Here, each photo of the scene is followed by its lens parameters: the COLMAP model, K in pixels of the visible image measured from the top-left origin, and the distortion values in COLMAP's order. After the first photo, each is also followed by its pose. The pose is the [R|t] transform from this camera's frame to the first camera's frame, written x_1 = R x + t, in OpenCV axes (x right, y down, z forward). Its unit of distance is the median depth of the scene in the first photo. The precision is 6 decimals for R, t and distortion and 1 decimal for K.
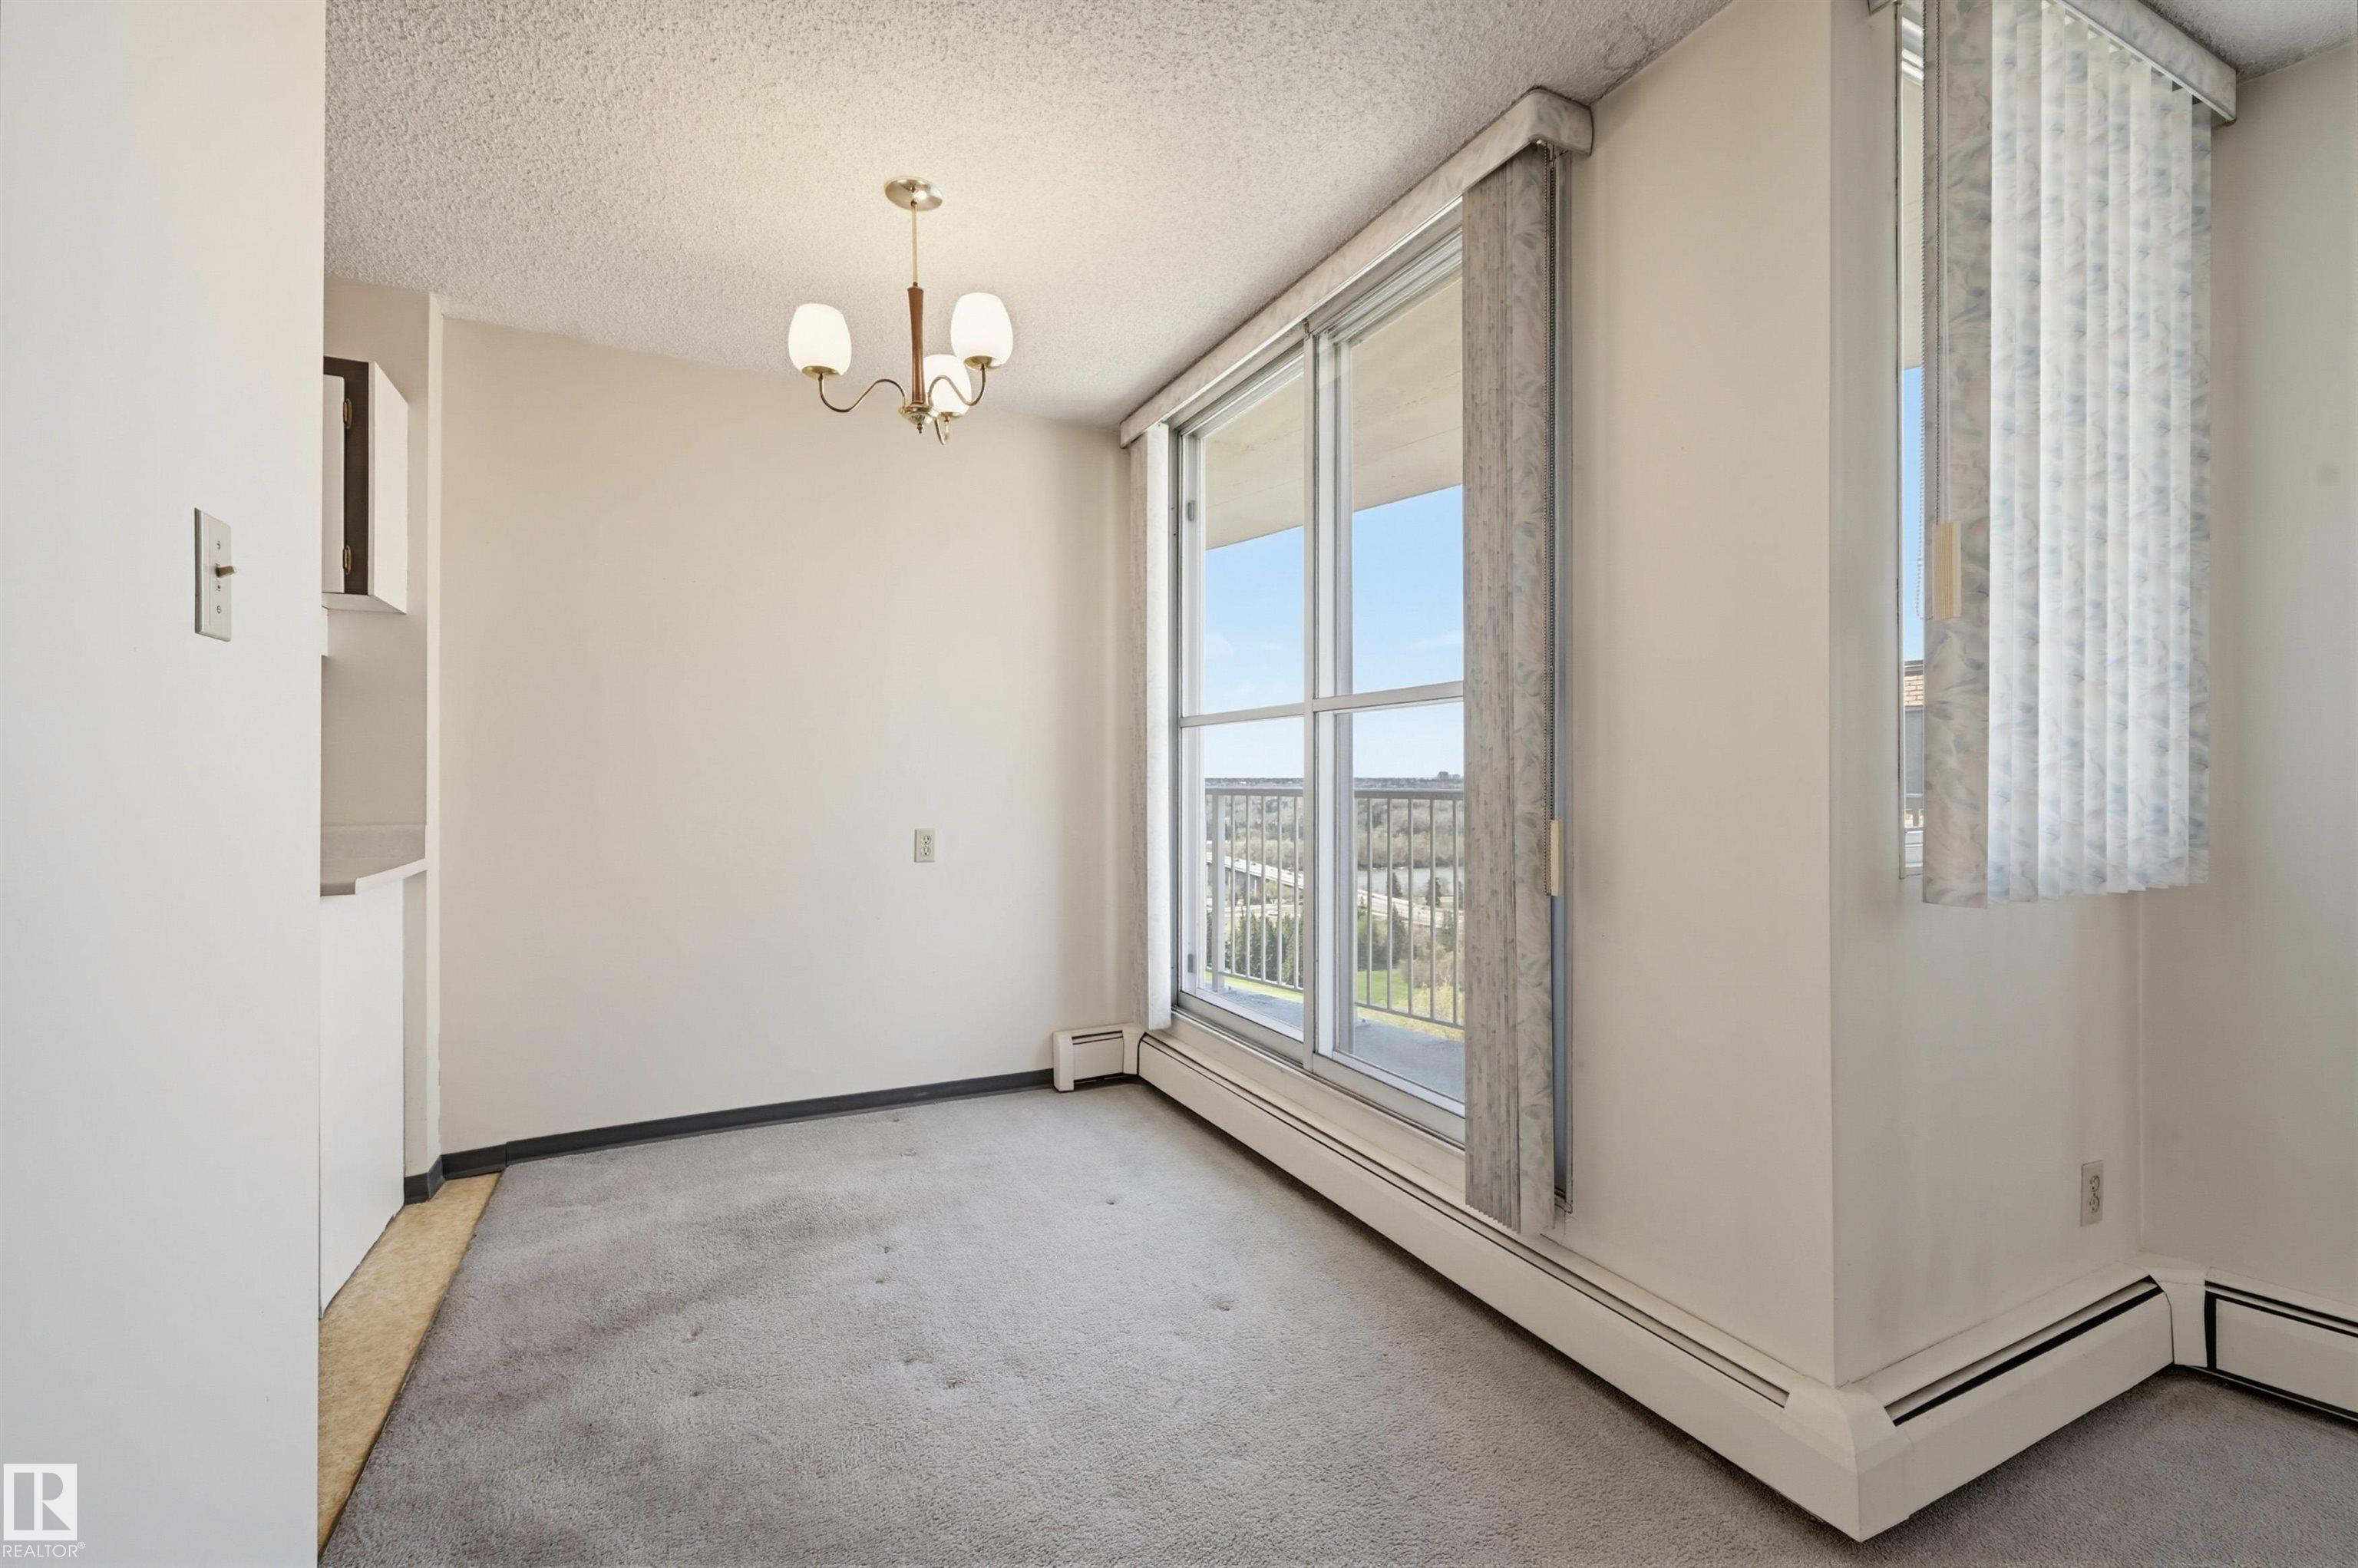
lens RADIAL K [[978.7, 0, 1181.2], [0, 978.7, 772.9], [0, 0, 1]] dist [-0.000248, 0.000001]
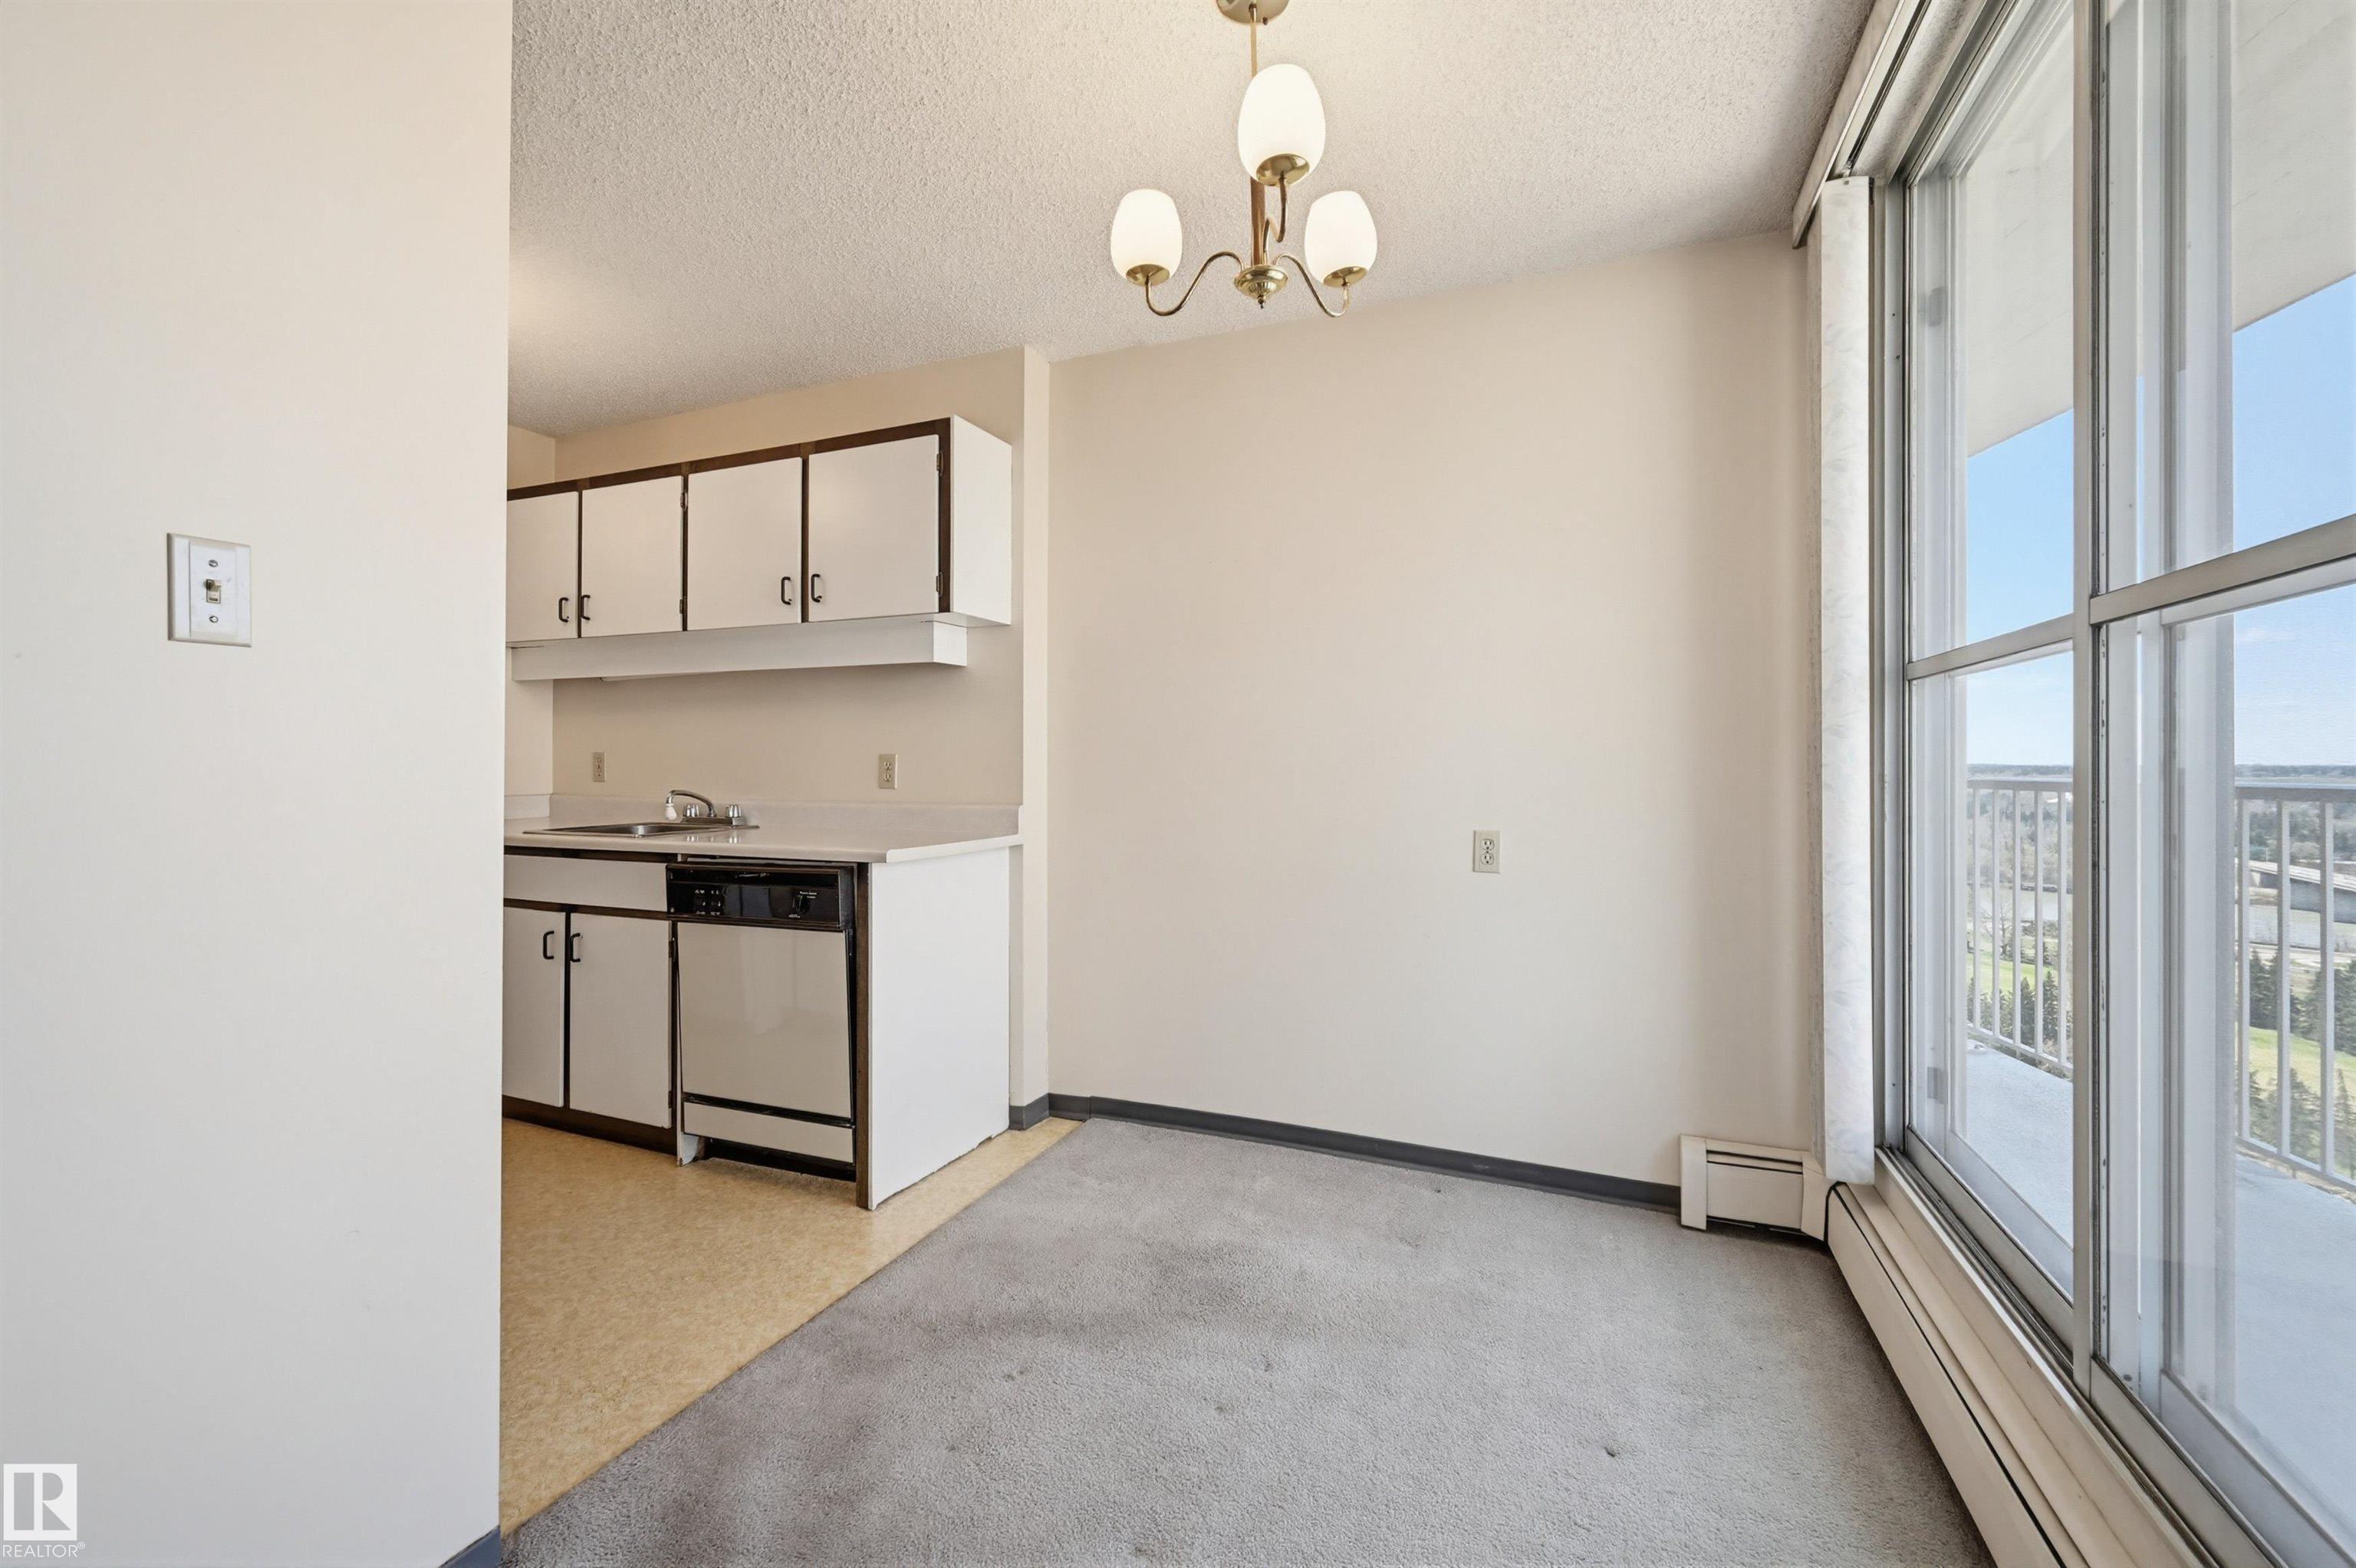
lens RADIAL K [[971.0, 0, 1171.0], [0, 971.0, 762.6], [0, 0, 1]] dist [0.000373, 0.000134]
pose [[0.648667, 0.000057, -0.761072, 0.211326], [0.002951, 0.999992, 0.002591, 0.000599], [0.761066, -0.003927, 0.648662, 0.384332]]
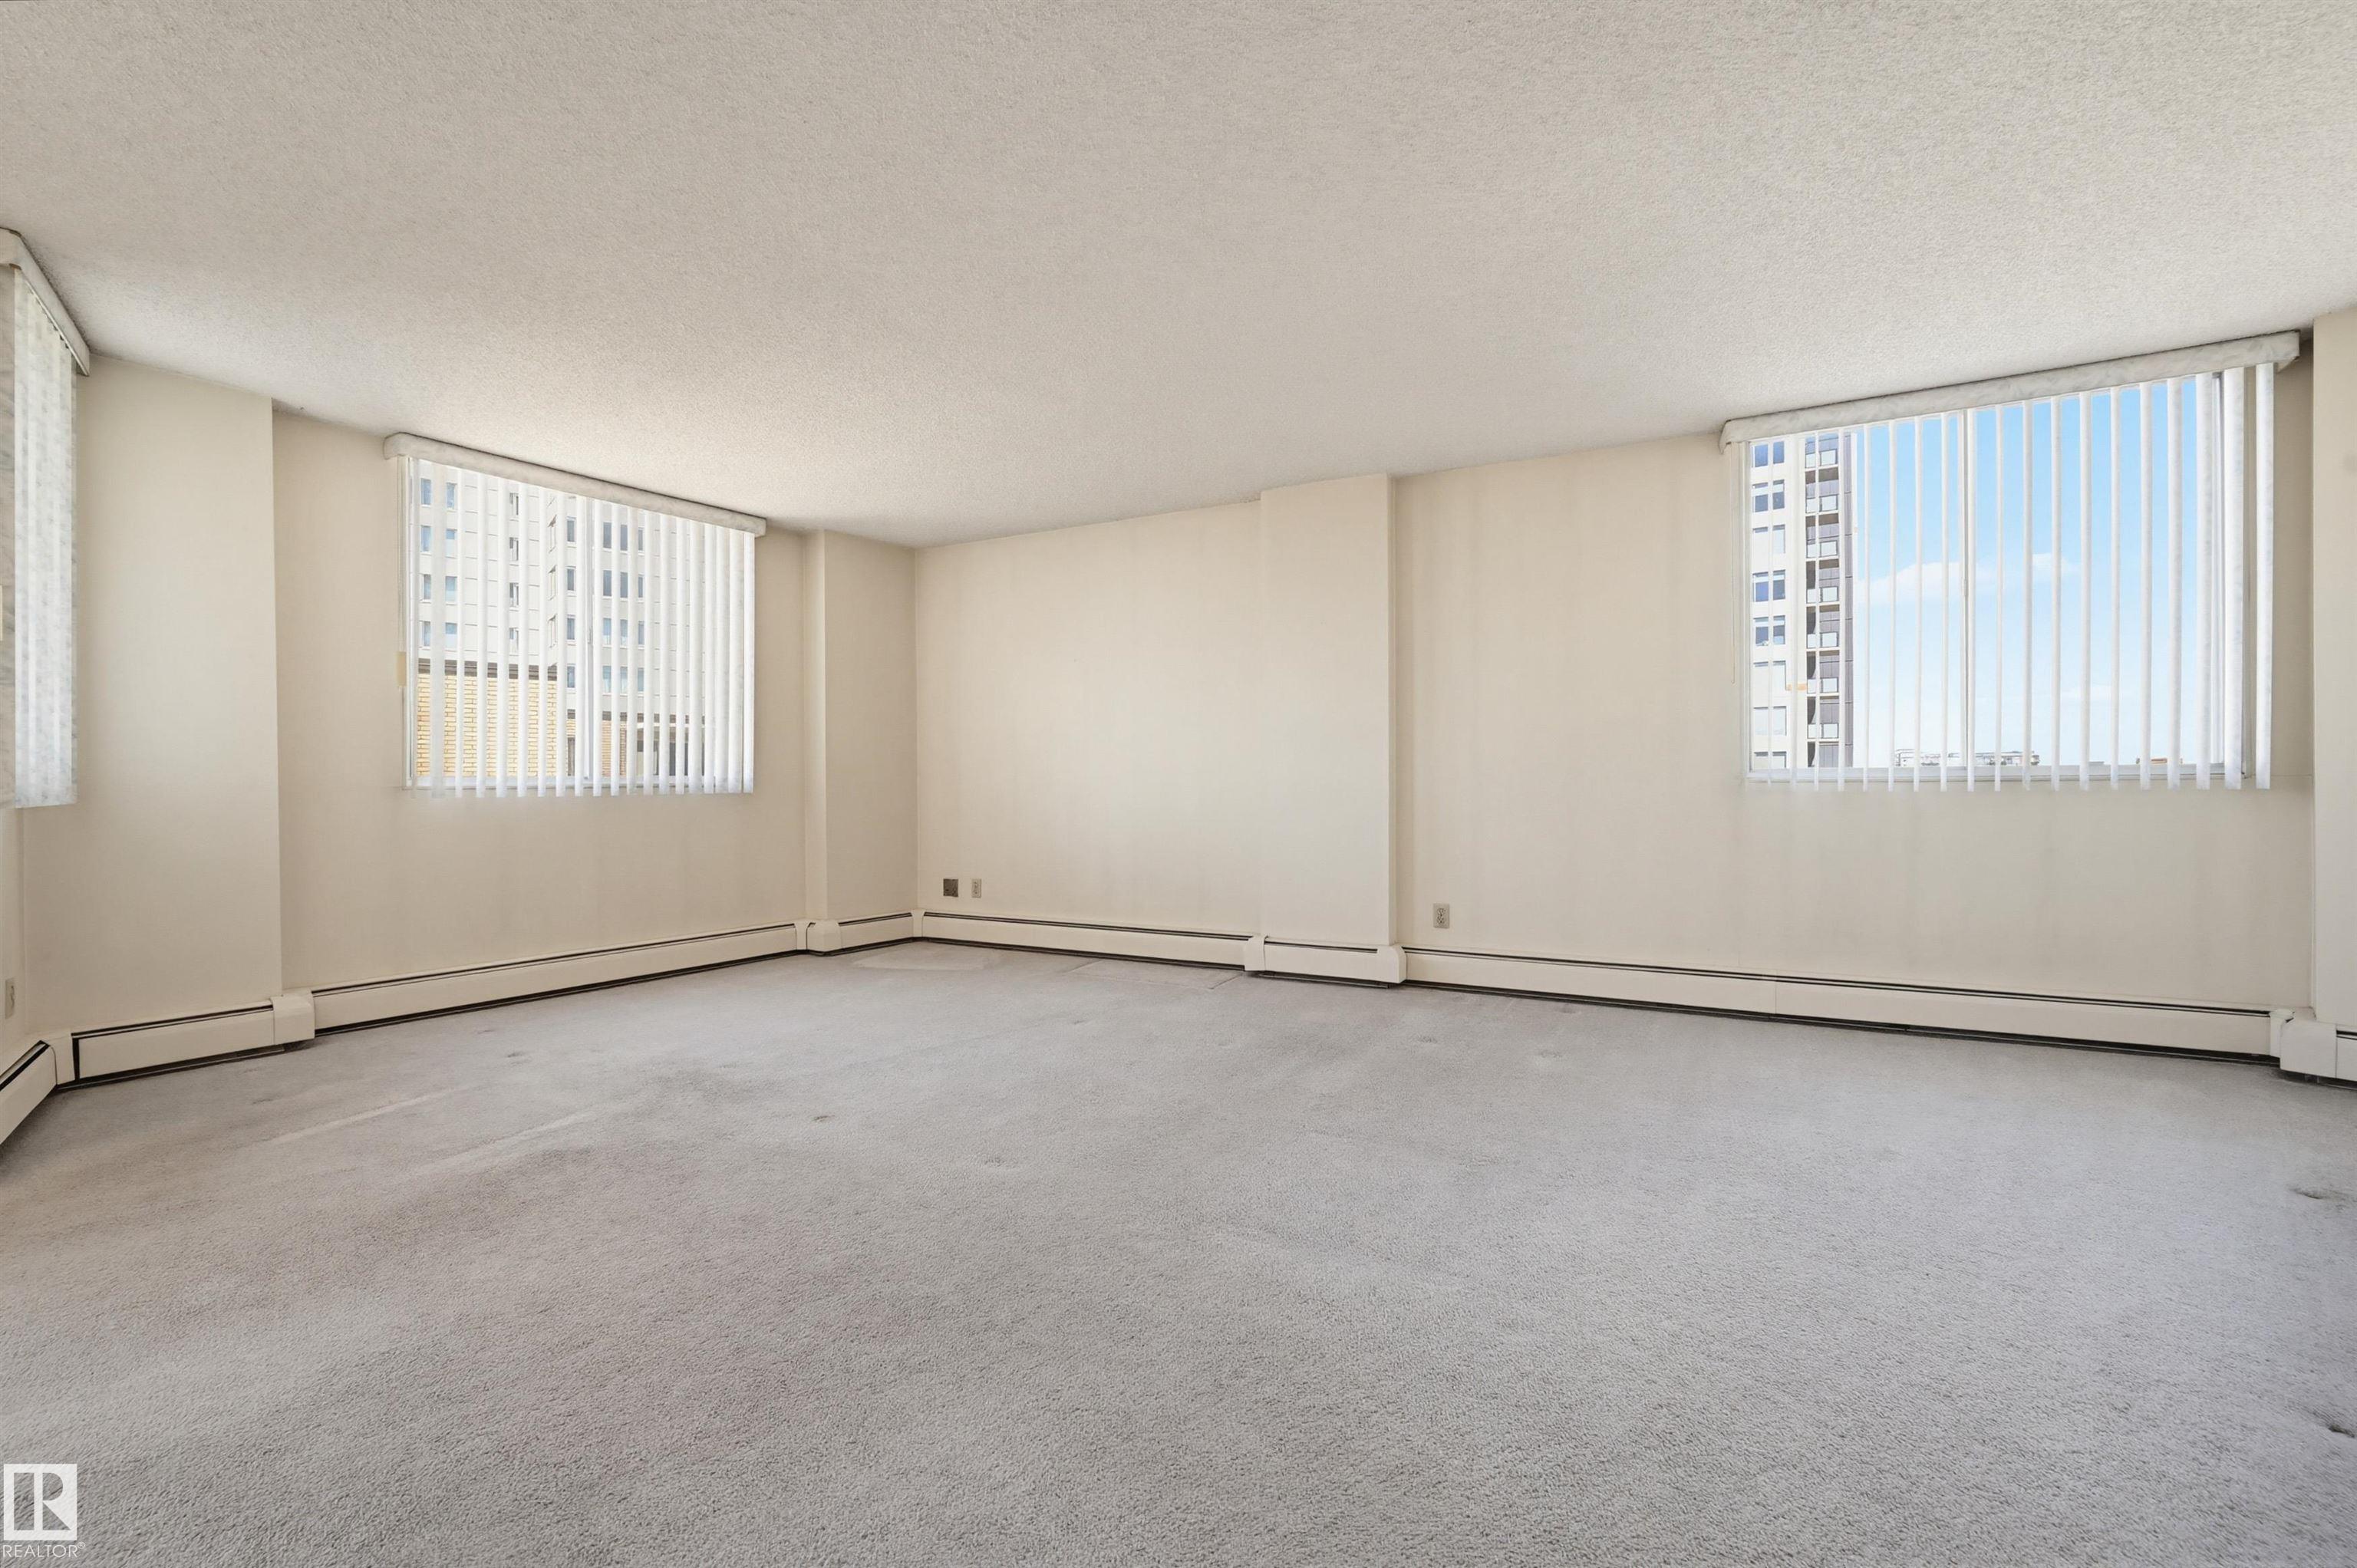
lens RADIAL K [[976.1, 0, 1178.5], [0, 976.1, 784.0], [0, 0, 1]] dist [0.000510, 0.000100]
pose [[-0.250565, -0.007517, 0.968071, -0.774579], [-0.006076, 0.999962, 0.006192, 0.036933], [-0.968081, -0.004330, -0.250601, -0.322709]]
